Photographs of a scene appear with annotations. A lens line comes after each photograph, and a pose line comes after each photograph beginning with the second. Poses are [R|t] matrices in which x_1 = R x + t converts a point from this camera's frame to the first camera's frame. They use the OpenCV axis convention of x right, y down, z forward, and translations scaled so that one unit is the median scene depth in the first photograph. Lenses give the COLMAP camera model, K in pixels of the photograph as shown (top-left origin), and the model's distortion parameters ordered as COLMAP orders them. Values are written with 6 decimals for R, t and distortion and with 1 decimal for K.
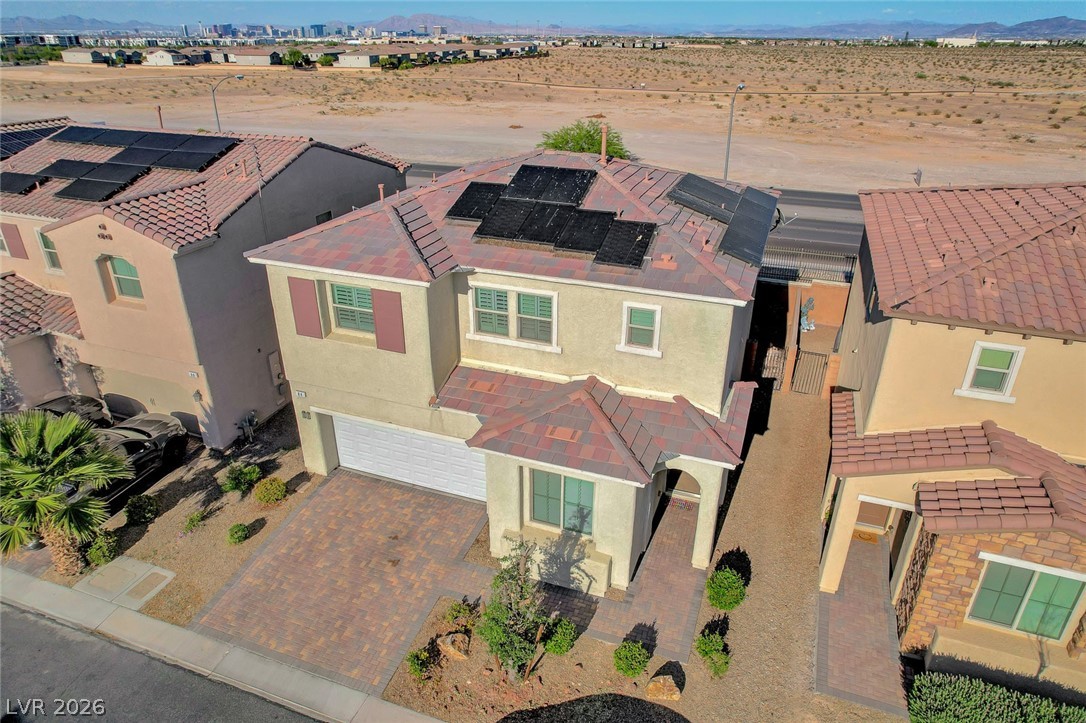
lens RADIAL K [[696.6, 0, 544.2], [0, 696.6, 360.3], [0, 0, 1]] dist [-0.080931, 0.072792]
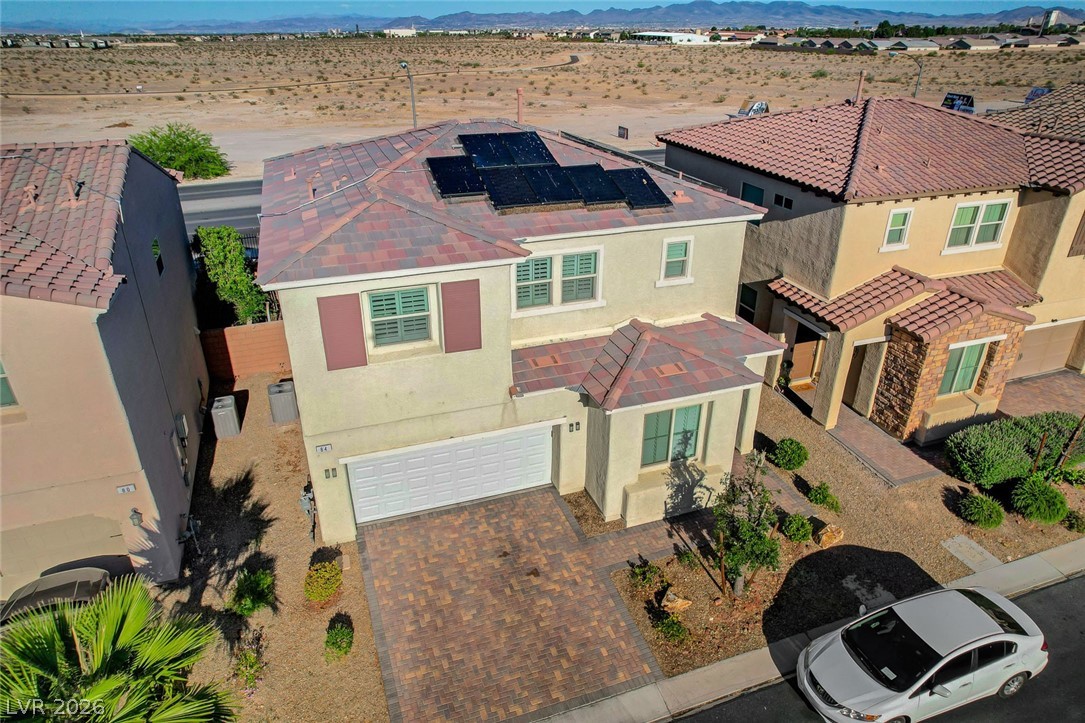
lens RADIAL K [[696.0, 0, 546.5], [0, 696.0, 360.2], [0, 0, 1]] dist [-0.080931, 0.072792]
pose [[0.764403, -0.288451, 0.576615, -0.633341], [0.284543, 0.953459, 0.099756, -0.058203], [-0.578553, 0.087818, 0.810903, 0.225779]]
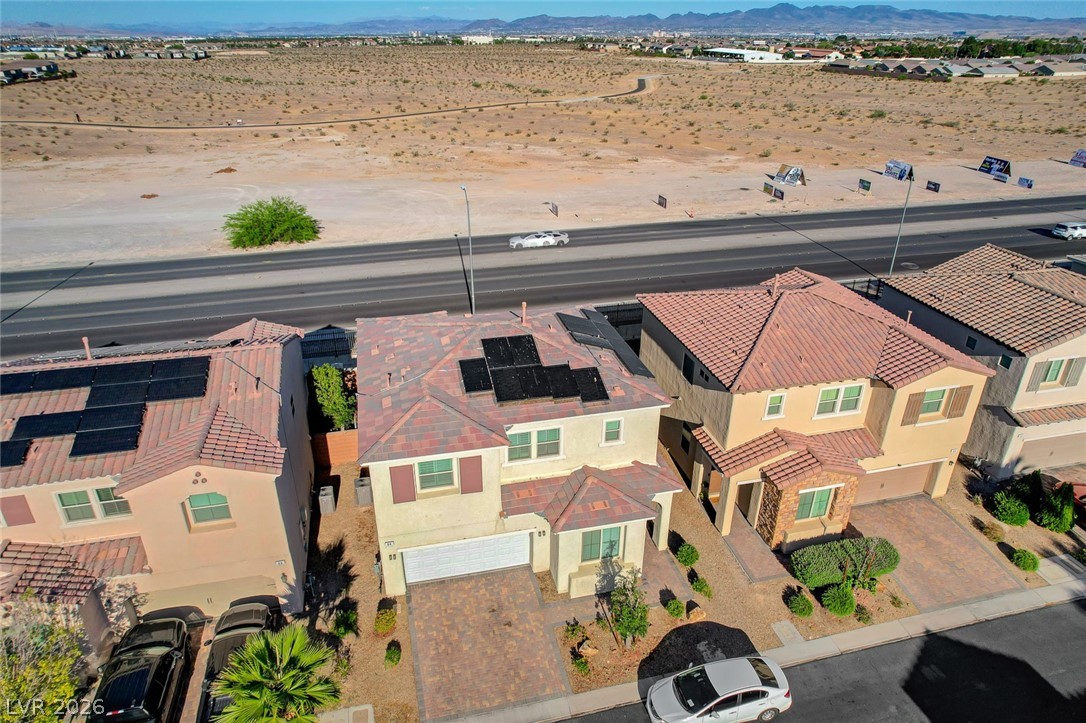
lens RADIAL K [[696.6, 0, 547.0], [0, 696.6, 358.4], [0, 0, 1]] dist [-0.080931, 0.072792]
pose [[0.825101, -0.247327, 0.507975, -0.755921], [0.246368, 0.966612, 0.070457, -0.350119], [-0.508440, 0.067015, 0.858486, -0.374171]]
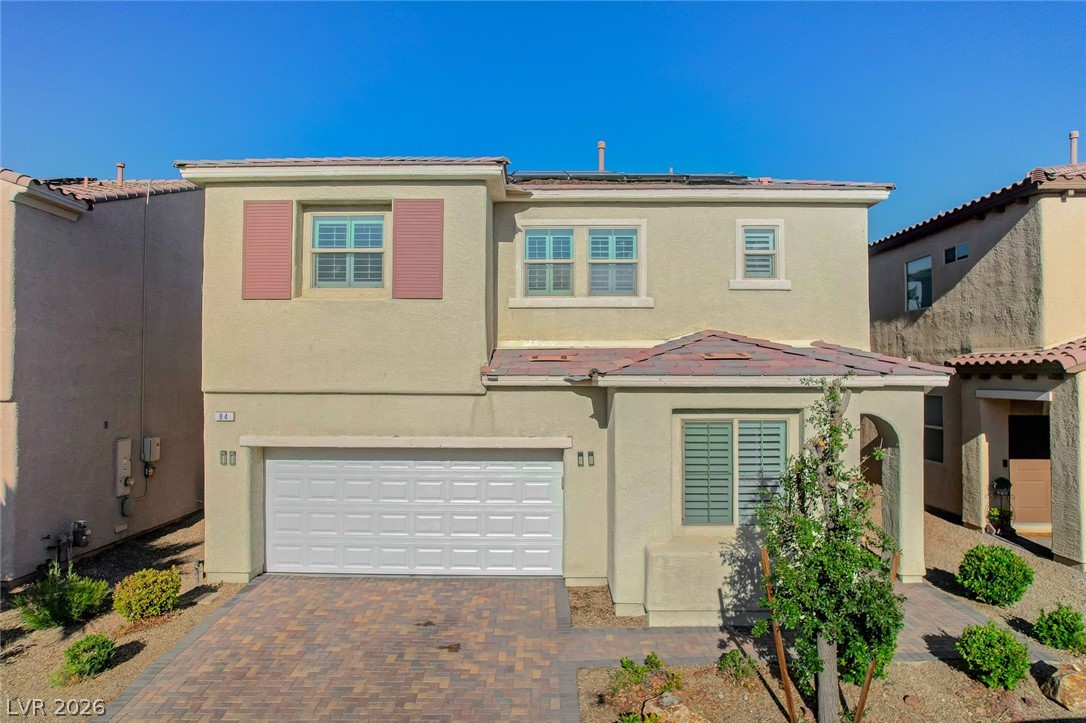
lens RADIAL K [[696.6, 0, 542.8], [0, 696.6, 355.7], [0, 0, 1]] dist [-0.080931, 0.072792]
pose [[0.941448, 0.006337, 0.337098, -0.320868], [0.151462, 0.885308, -0.439647, 0.329043], [-0.301221, 0.464962, 0.832512, 0.439703]]
